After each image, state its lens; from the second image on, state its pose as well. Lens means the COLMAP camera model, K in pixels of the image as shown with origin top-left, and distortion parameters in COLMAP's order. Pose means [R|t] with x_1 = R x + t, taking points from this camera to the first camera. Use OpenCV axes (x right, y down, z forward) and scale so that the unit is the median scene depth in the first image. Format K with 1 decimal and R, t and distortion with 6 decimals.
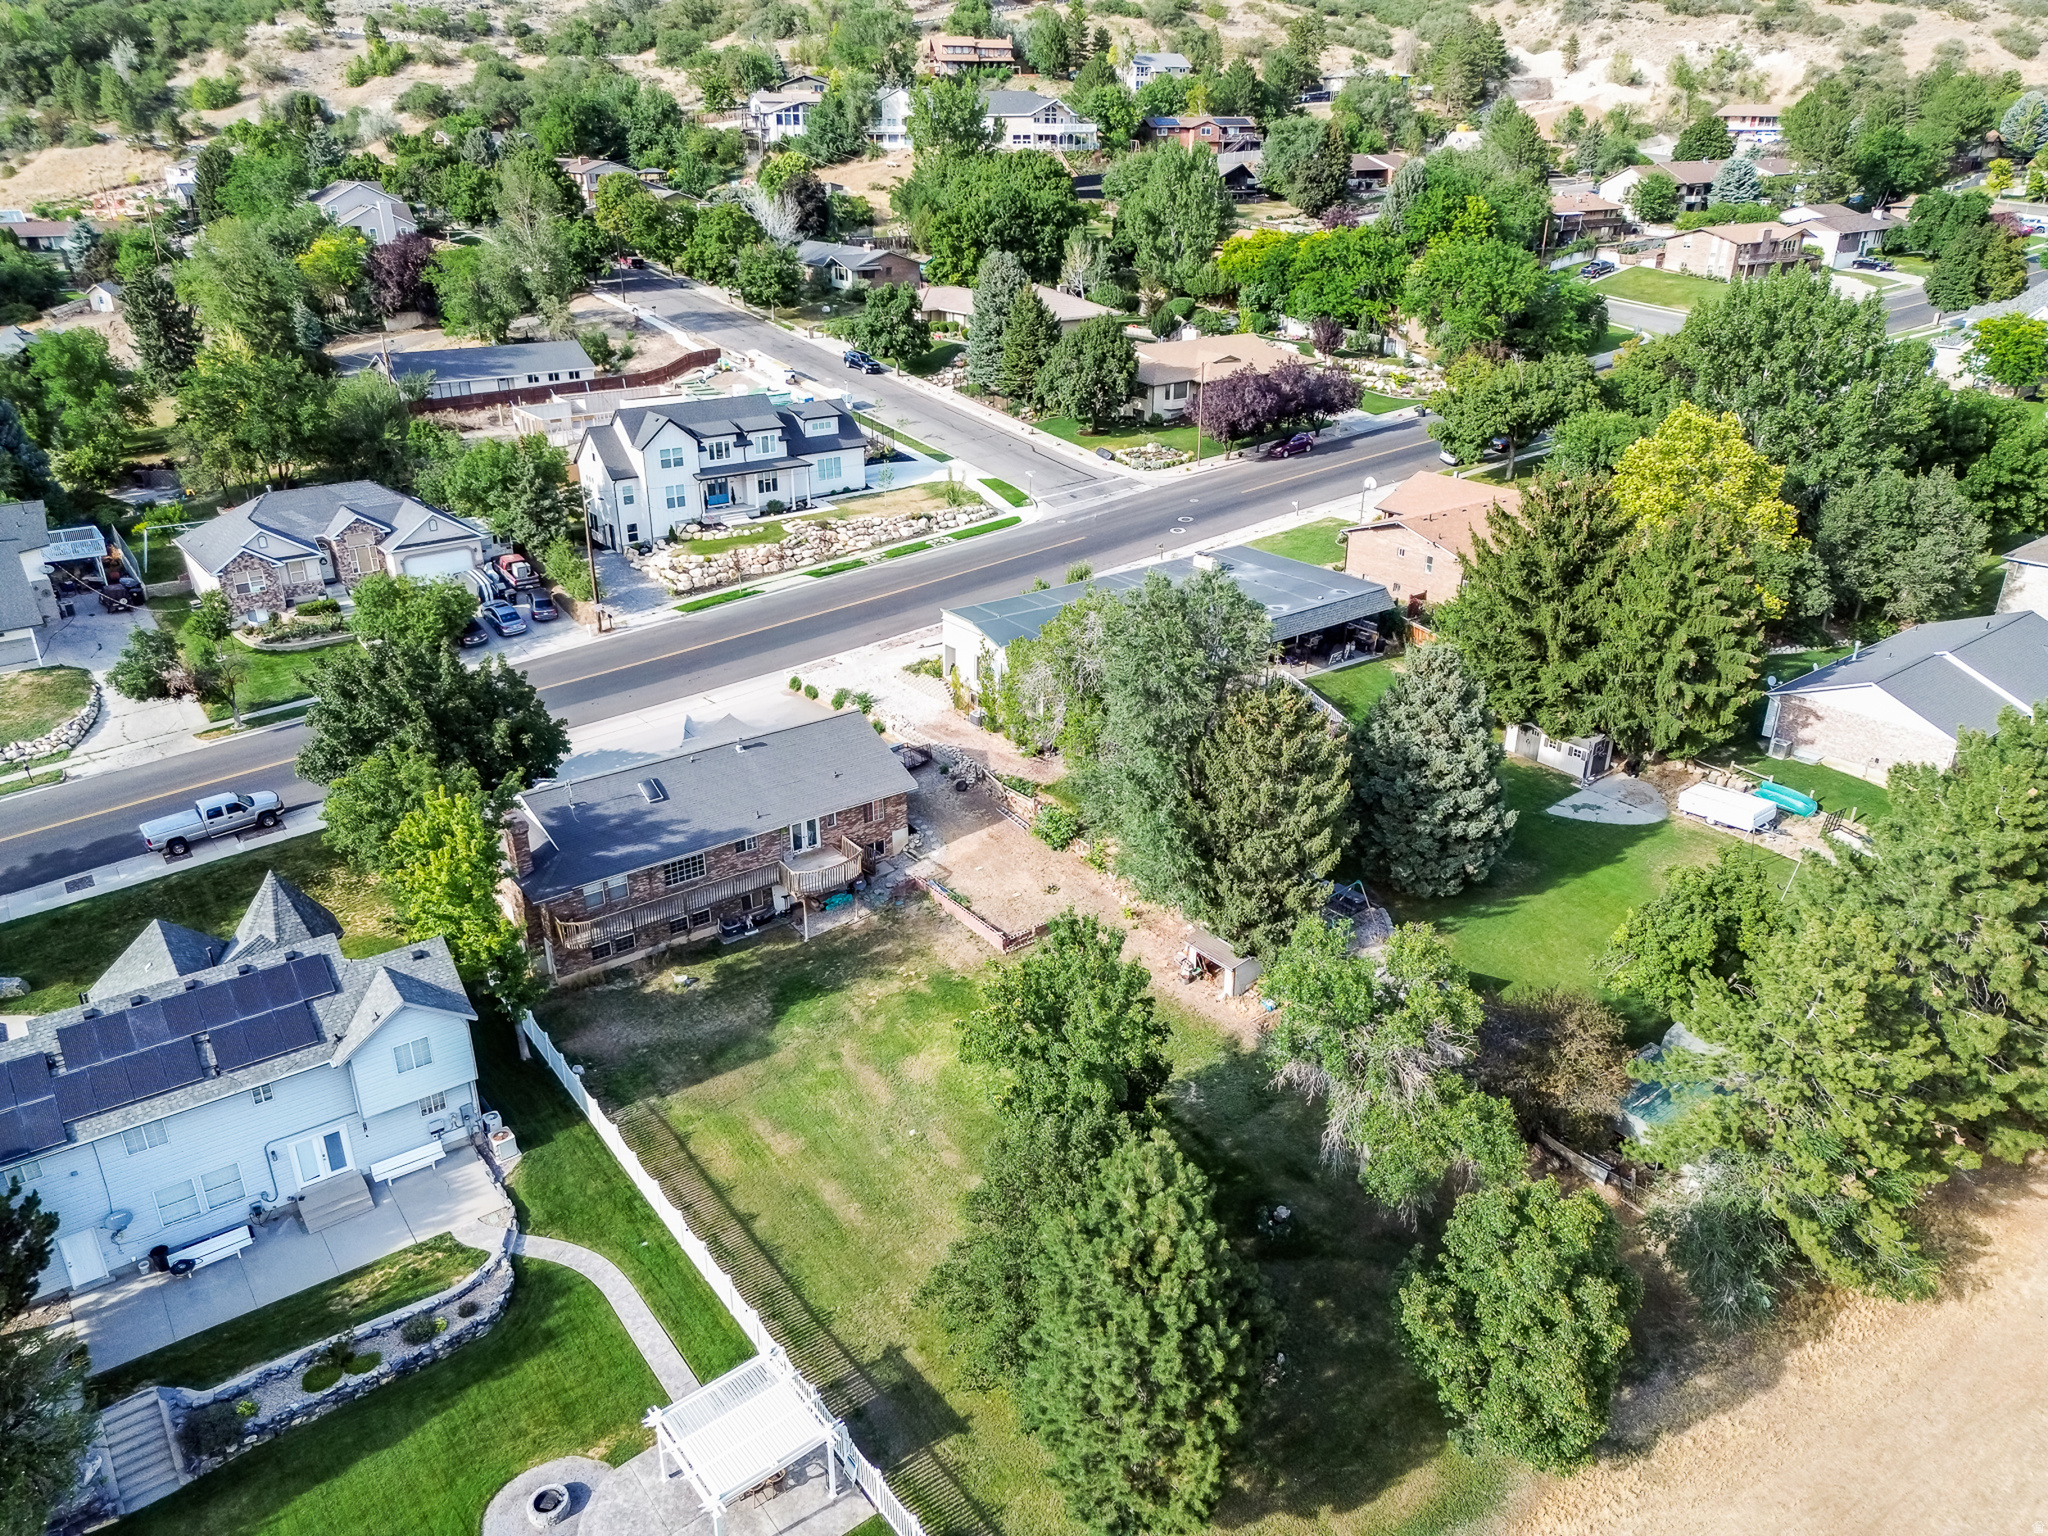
lens RADIAL K [[1433.2, 0, 1024.4], [0, 1433.2, 754.1], [0, 0, 1]] dist [0.073702, -0.072424]
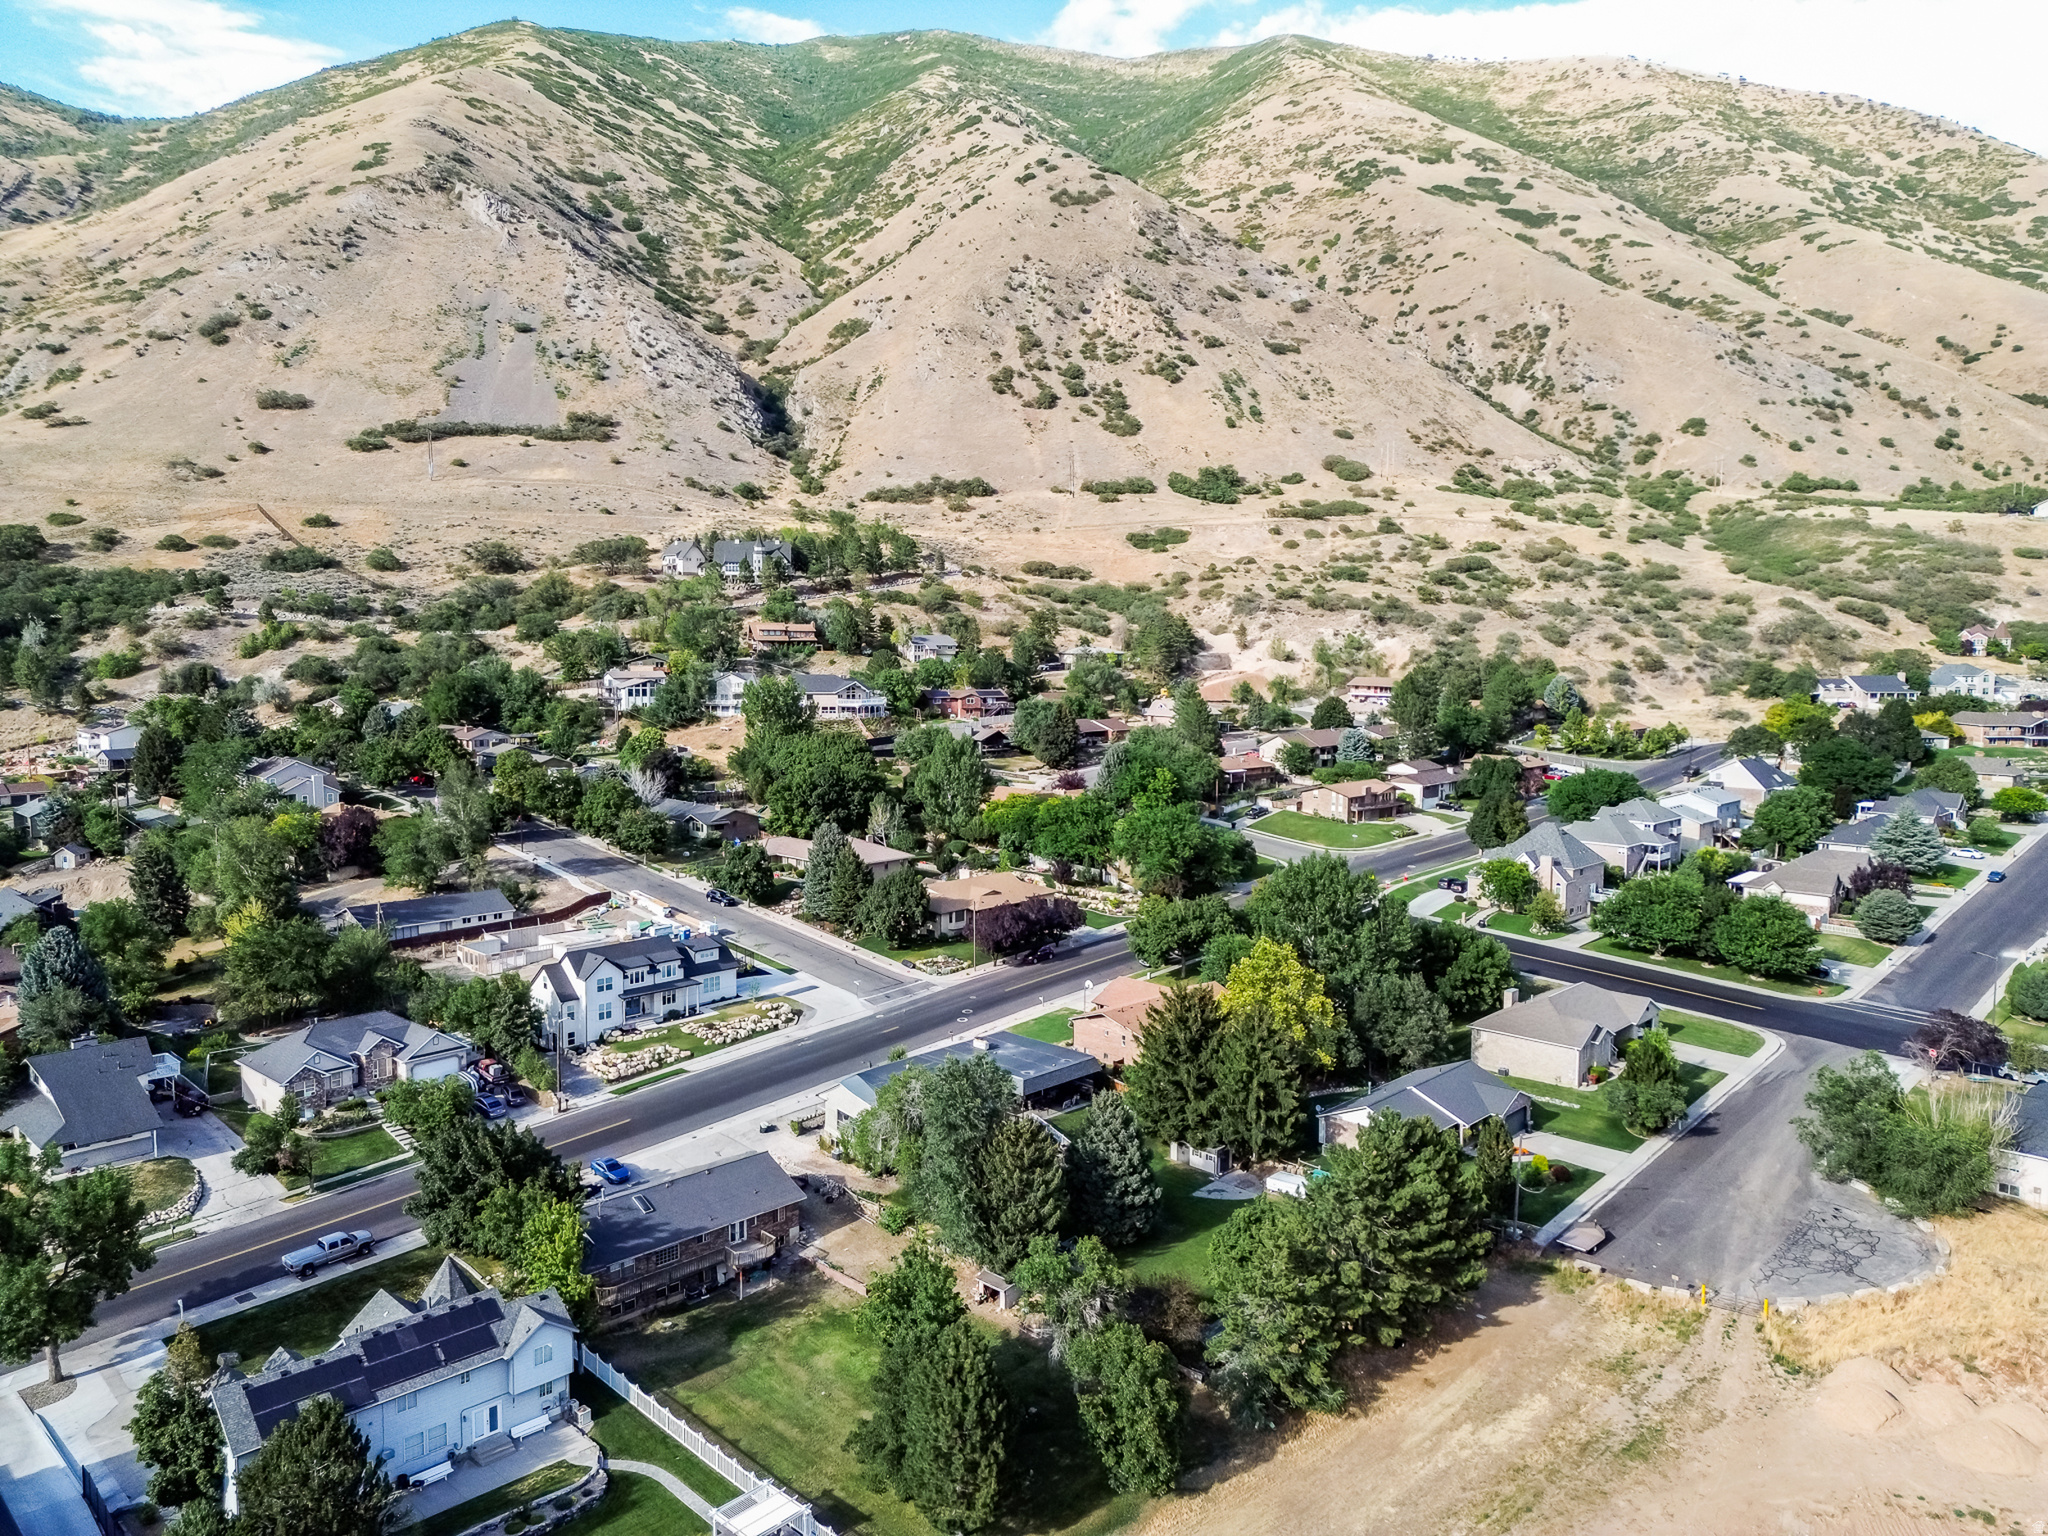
lens RADIAL K [[1433.2, 0, 1024.4], [0, 1433.2, 754.1], [0, 0, 1]] dist [0.073702, -0.072424]
pose [[0.988579, -0.007597, 0.150514, -0.040337], [0.054840, 0.948394, -0.312315, 0.038900], [-0.140374, 0.317002, 0.937979, -0.387204]]
